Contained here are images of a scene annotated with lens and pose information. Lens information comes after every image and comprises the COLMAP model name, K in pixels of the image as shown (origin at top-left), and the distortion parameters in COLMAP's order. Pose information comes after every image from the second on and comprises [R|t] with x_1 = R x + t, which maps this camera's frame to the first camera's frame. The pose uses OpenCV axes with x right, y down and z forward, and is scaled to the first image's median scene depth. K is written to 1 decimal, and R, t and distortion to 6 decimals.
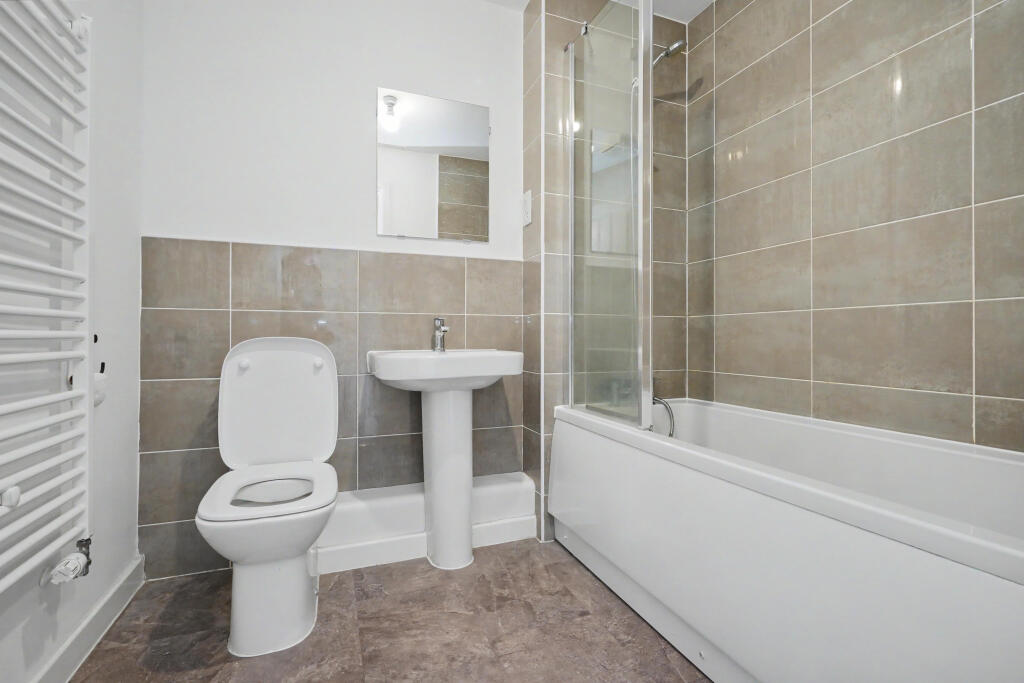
lens RADIAL K [[463.5, 0, 512.1], [0, 463.5, 341.8], [0, 0, 1]] dist [0.001886, -0.000053]
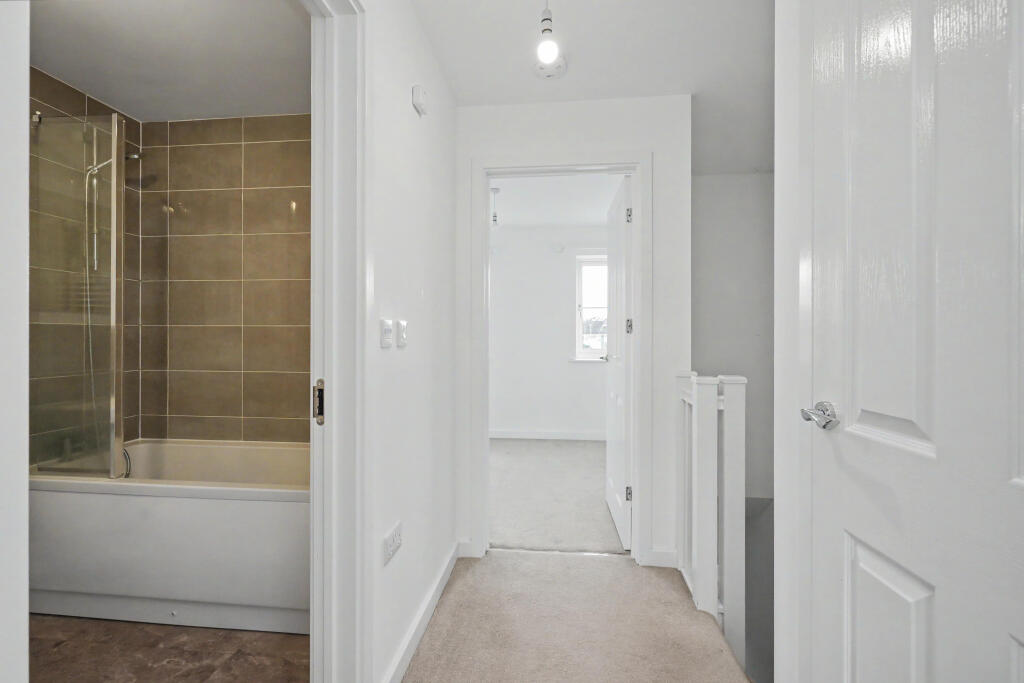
lens RADIAL K [[463.5, 0, 508.5], [0, 463.5, 342.9], [0, 0, 1]] dist [0.001886, -0.000053]
pose [[0.461982, -0.000207, 0.886889, -0.260371], [-0.000994, 0.999999, 0.000751, -0.137547], [-0.886889, -0.001229, 0.461982, -0.412693]]
